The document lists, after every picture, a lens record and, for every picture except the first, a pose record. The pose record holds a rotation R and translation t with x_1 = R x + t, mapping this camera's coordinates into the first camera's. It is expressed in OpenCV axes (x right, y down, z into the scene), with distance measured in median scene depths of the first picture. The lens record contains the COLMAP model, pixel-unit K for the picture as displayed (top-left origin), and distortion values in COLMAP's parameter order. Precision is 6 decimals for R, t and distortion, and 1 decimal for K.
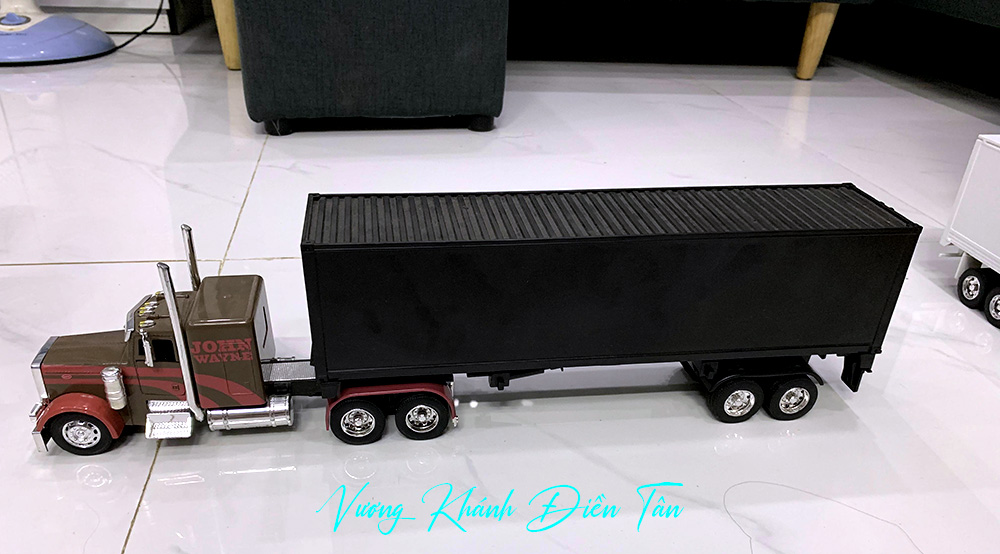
lens RADIAL K [[738.0, 0, 500.0], [0, 738.0, 277.0], [0, 0, 1]] dist [-0.000235, -0.004801]
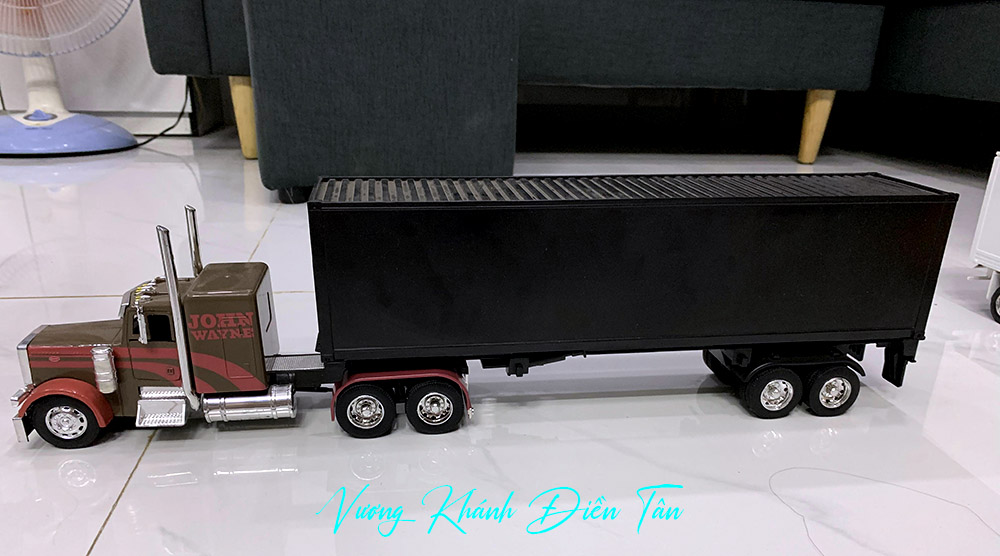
lens RADIAL K [[733.6, 0, 504.7], [0, 733.6, 278.6], [0, 0, 1]] dist [-0.001538, 0.000201]
pose [[0.999854, -0.015582, -0.007083, -0.009035], [0.014478, 0.990651, -0.135647, 0.154098], [0.009131, 0.135524, 0.990732, 0.066320]]
